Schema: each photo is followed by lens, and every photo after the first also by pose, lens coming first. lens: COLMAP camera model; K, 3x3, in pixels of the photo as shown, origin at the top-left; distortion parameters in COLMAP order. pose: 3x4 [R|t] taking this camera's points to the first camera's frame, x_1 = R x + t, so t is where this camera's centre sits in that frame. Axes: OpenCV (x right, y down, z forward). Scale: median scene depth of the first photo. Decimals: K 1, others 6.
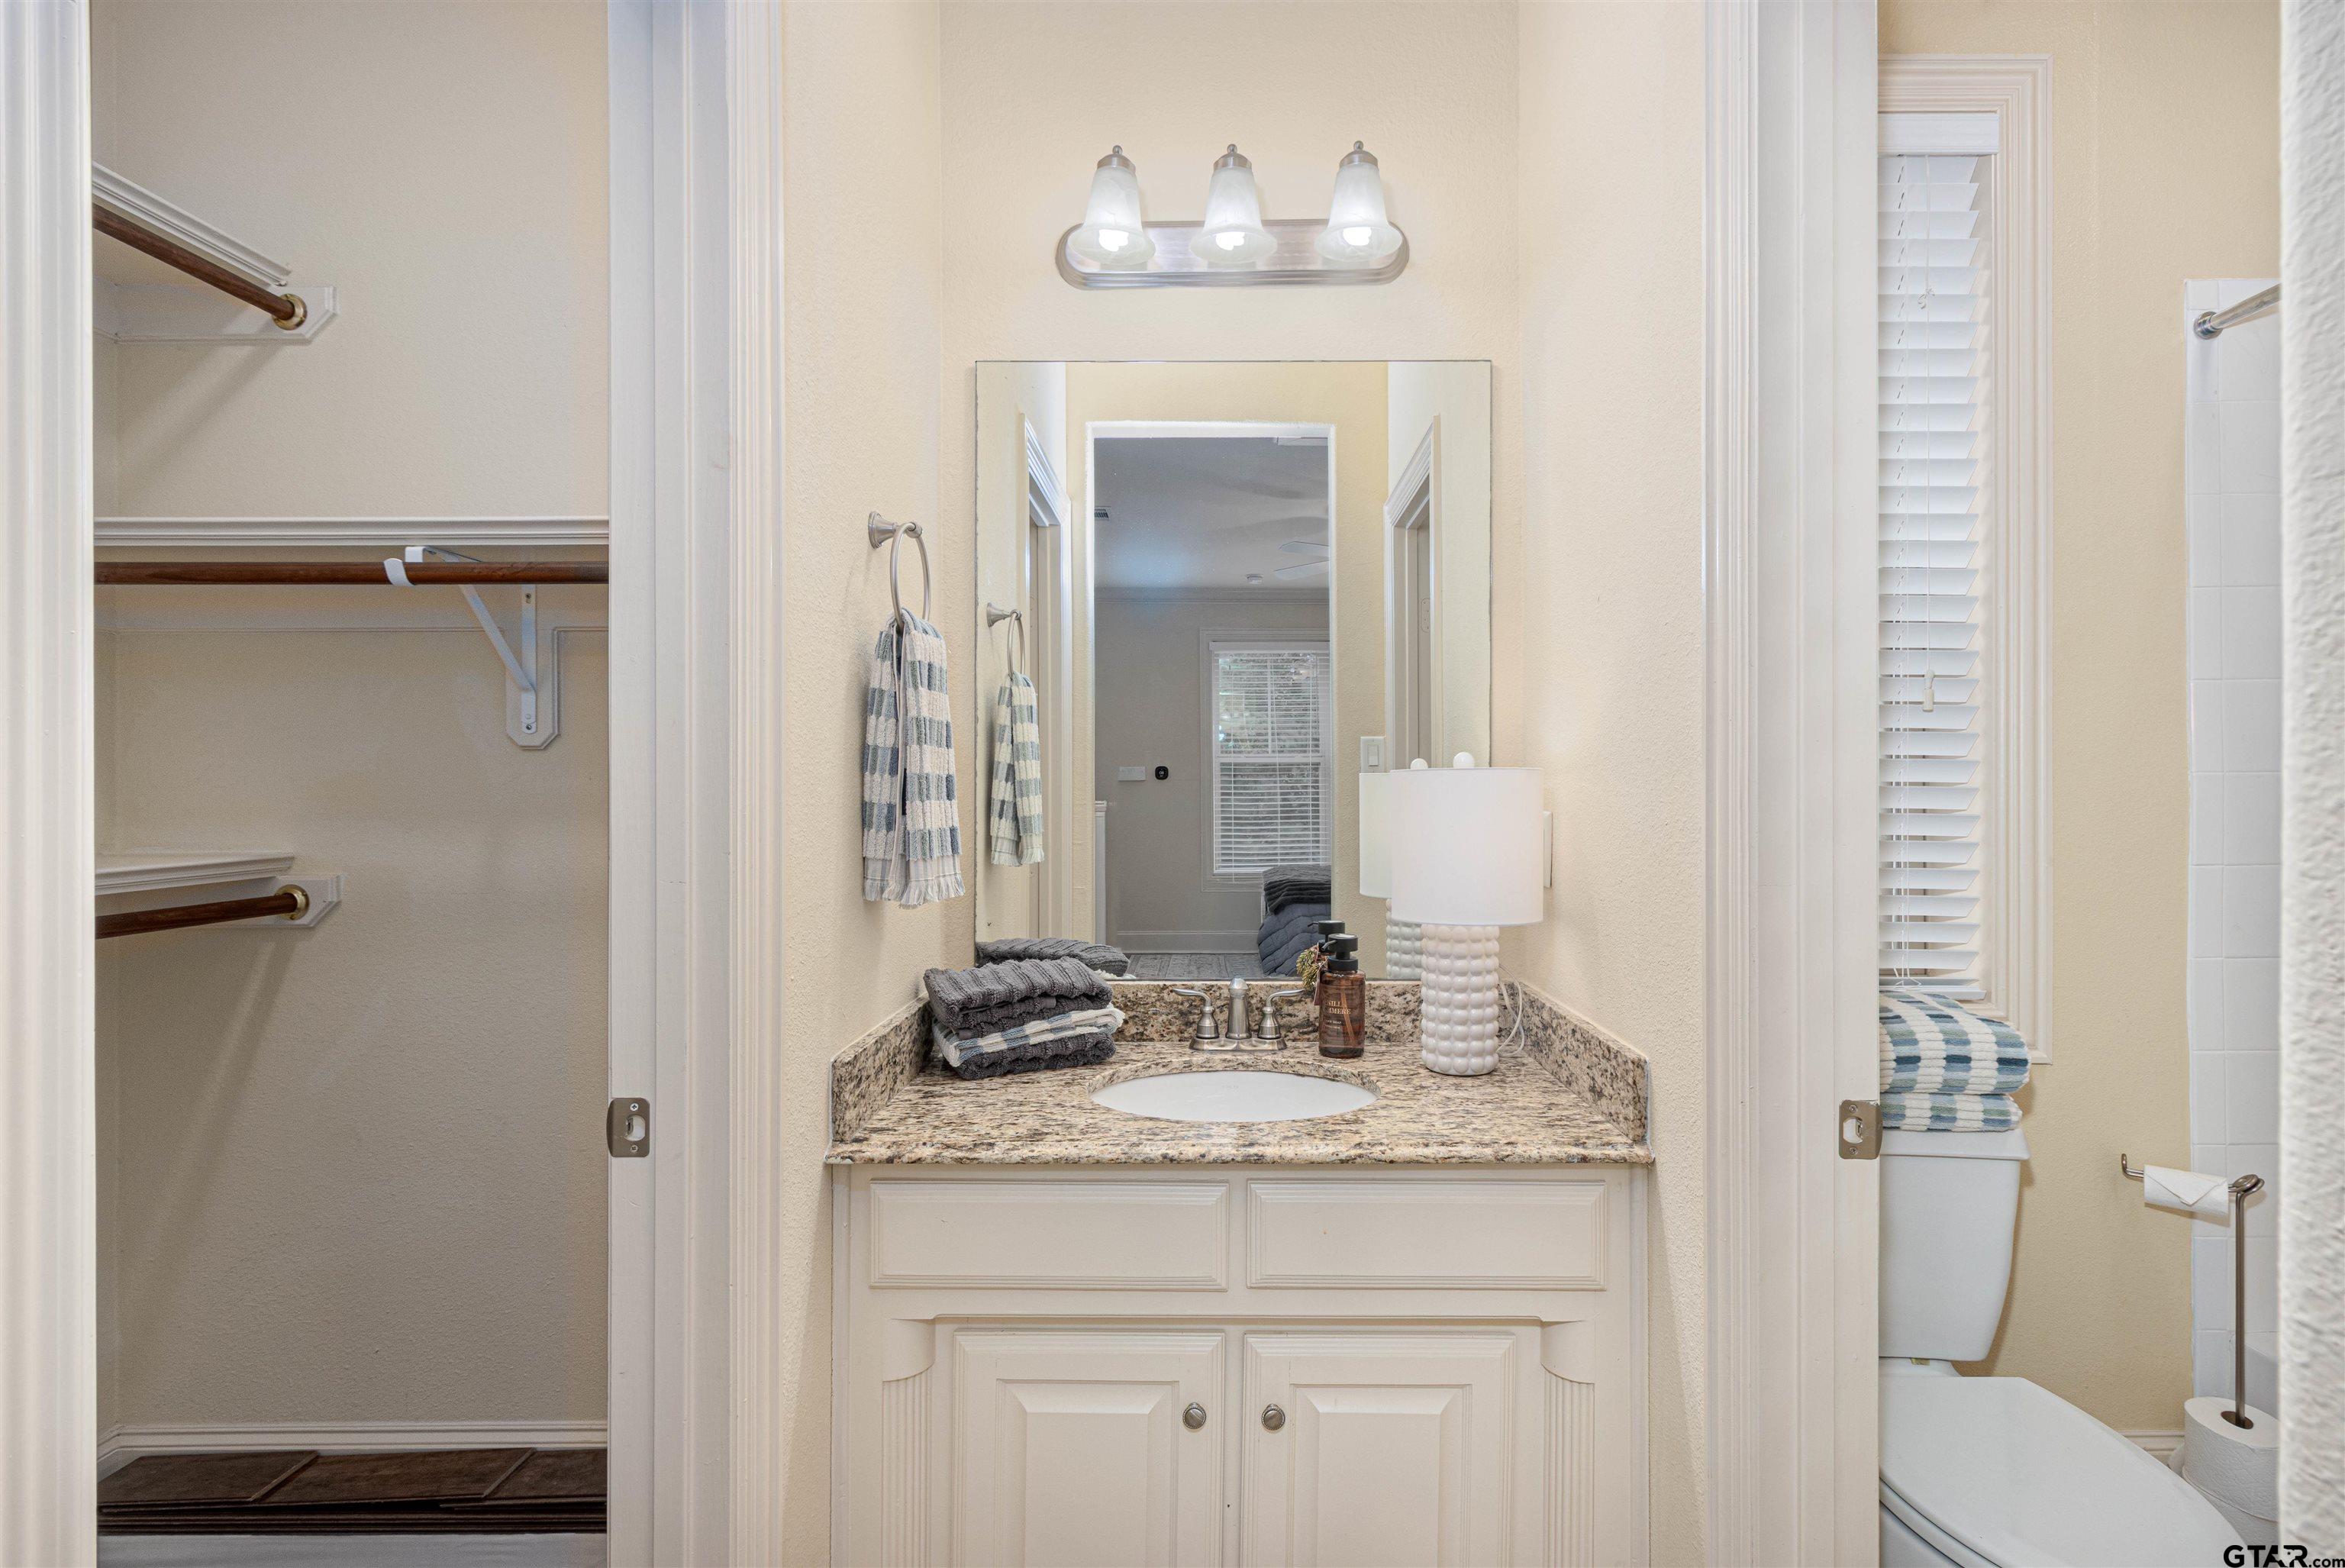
lens RADIAL K [[1114.3, 0, 1171.5], [0, 1114.3, 755.0], [0, 0, 1]] dist [-0.000672, 0.000043]
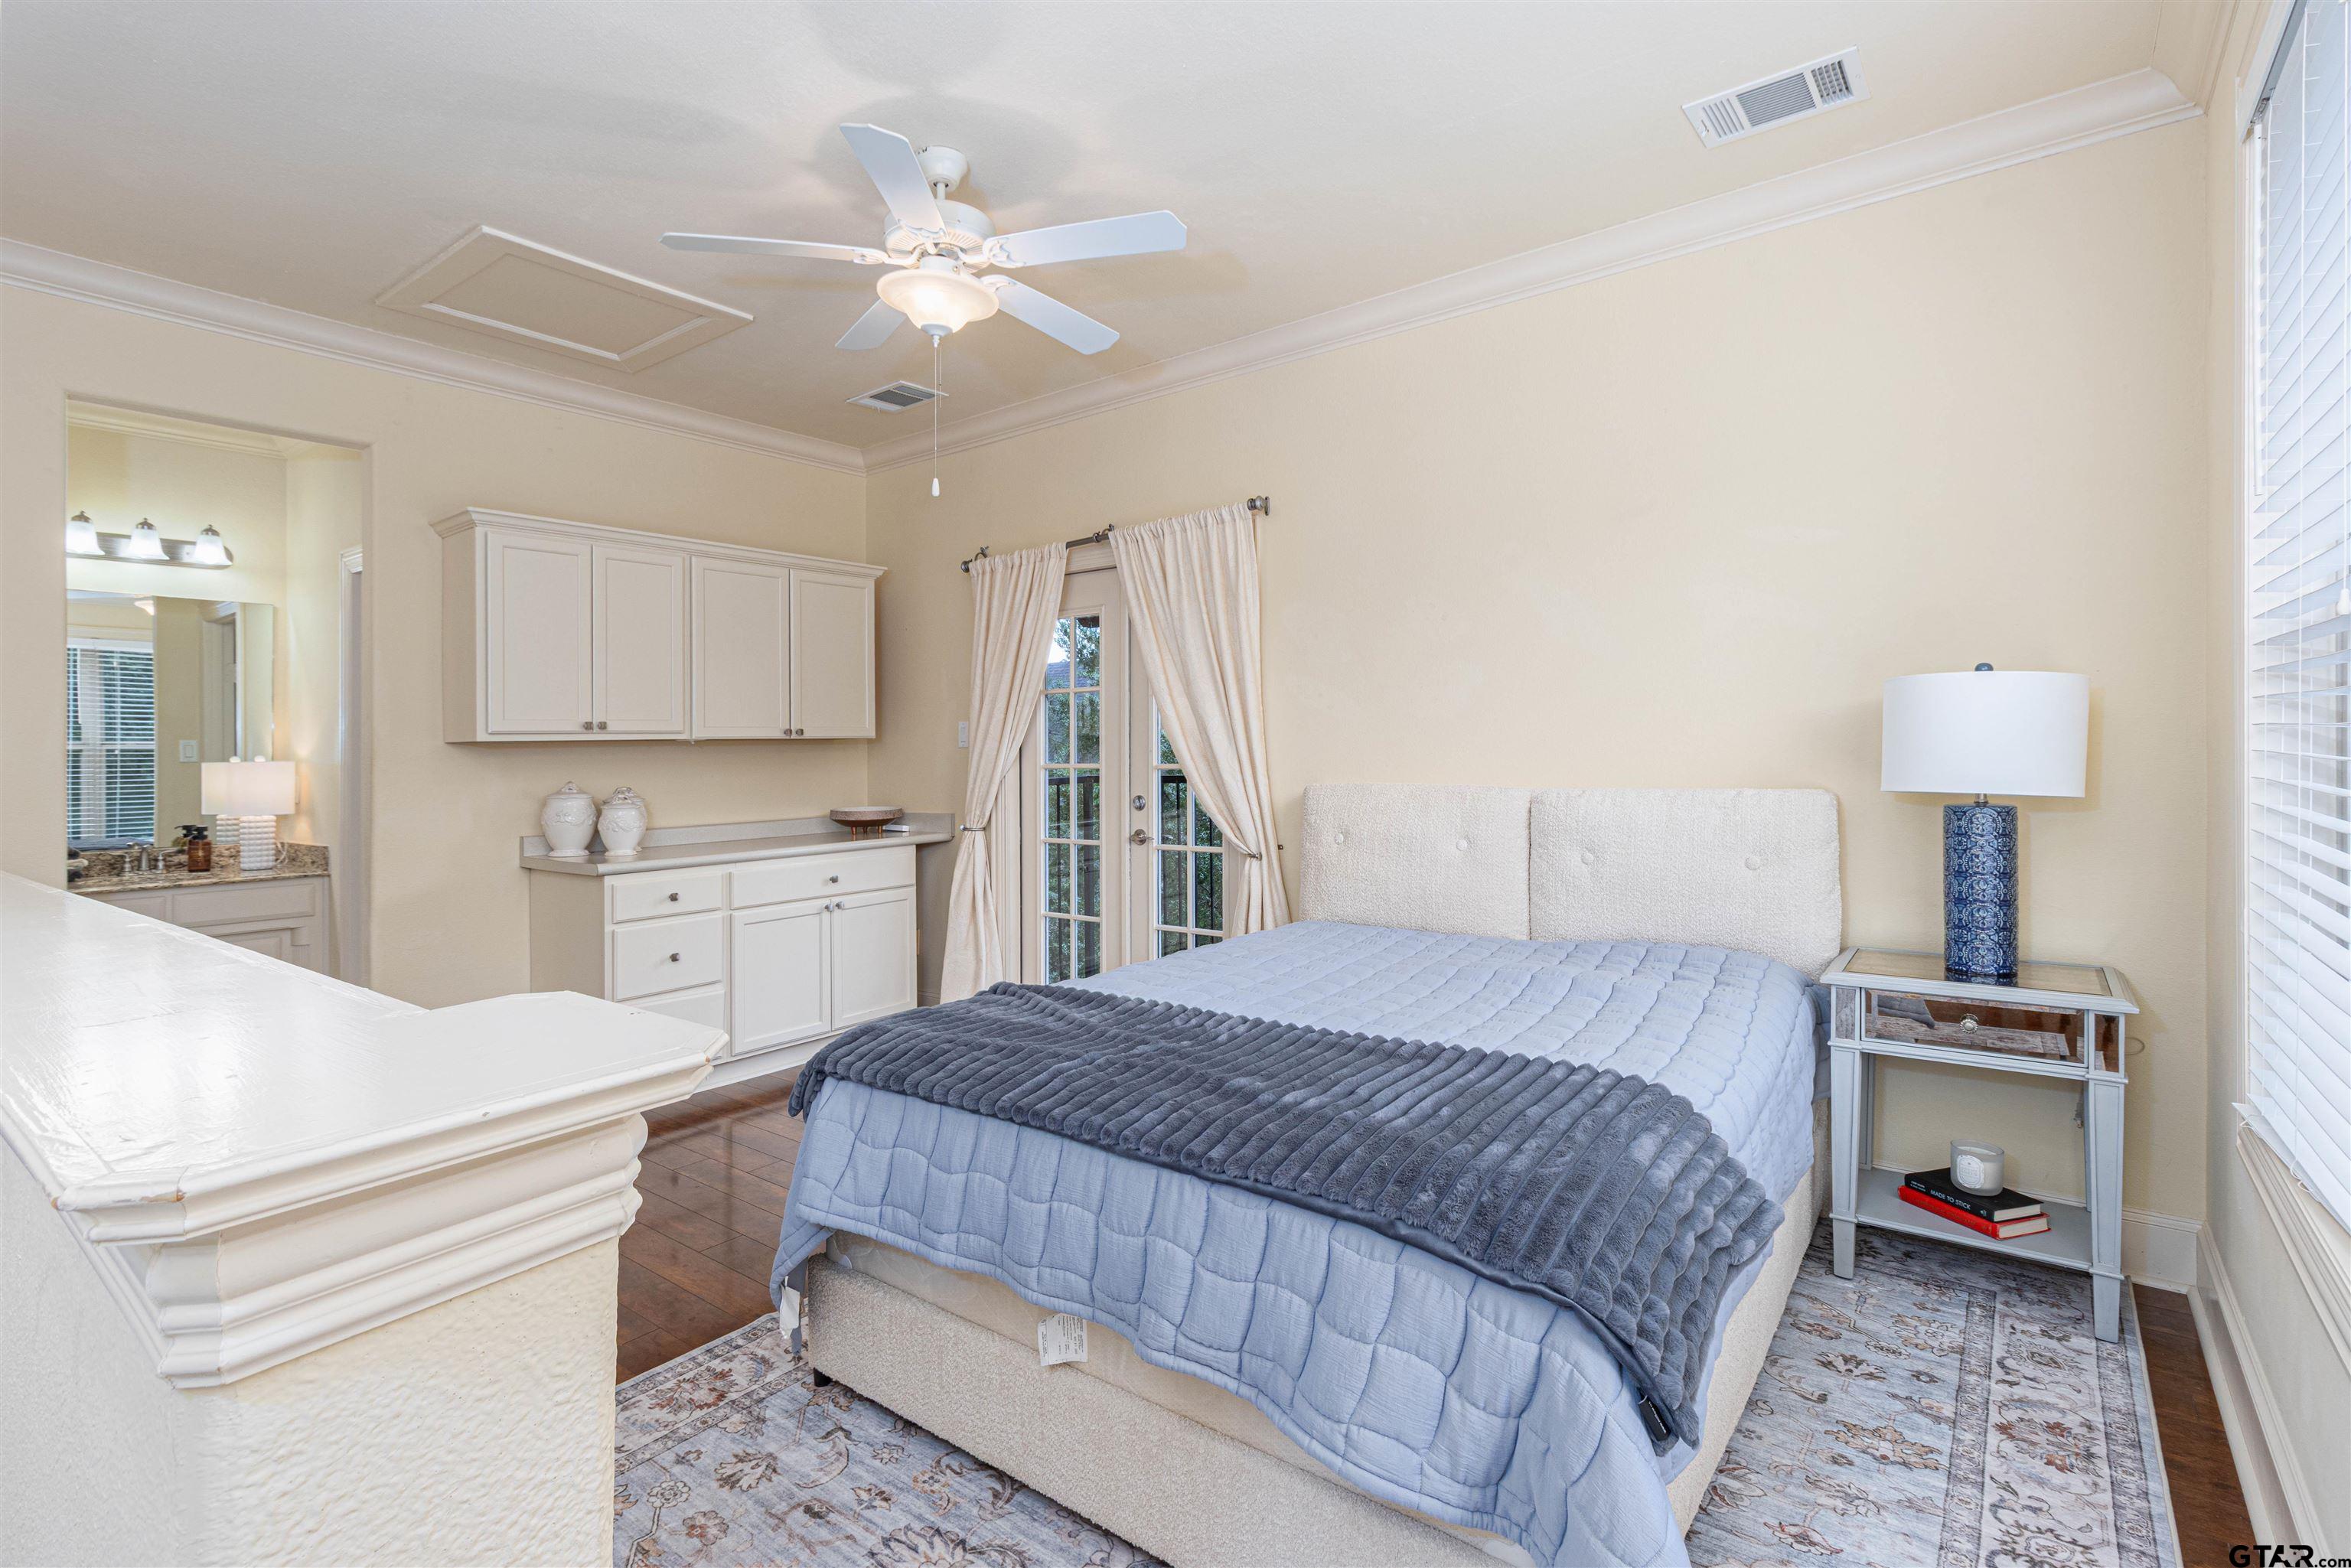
lens RADIAL K [[1117.1, 0, 1174.5], [0, 1117.1, 755.0], [0, 0, 1]] dist [-0.000672, 0.000043]
pose [[0.588233, -0.000863, 0.808691, -0.586438], [0.003426, 0.999993, -0.001426, 0.012851], [-0.808684, 0.003609, 0.588232, -2.246804]]
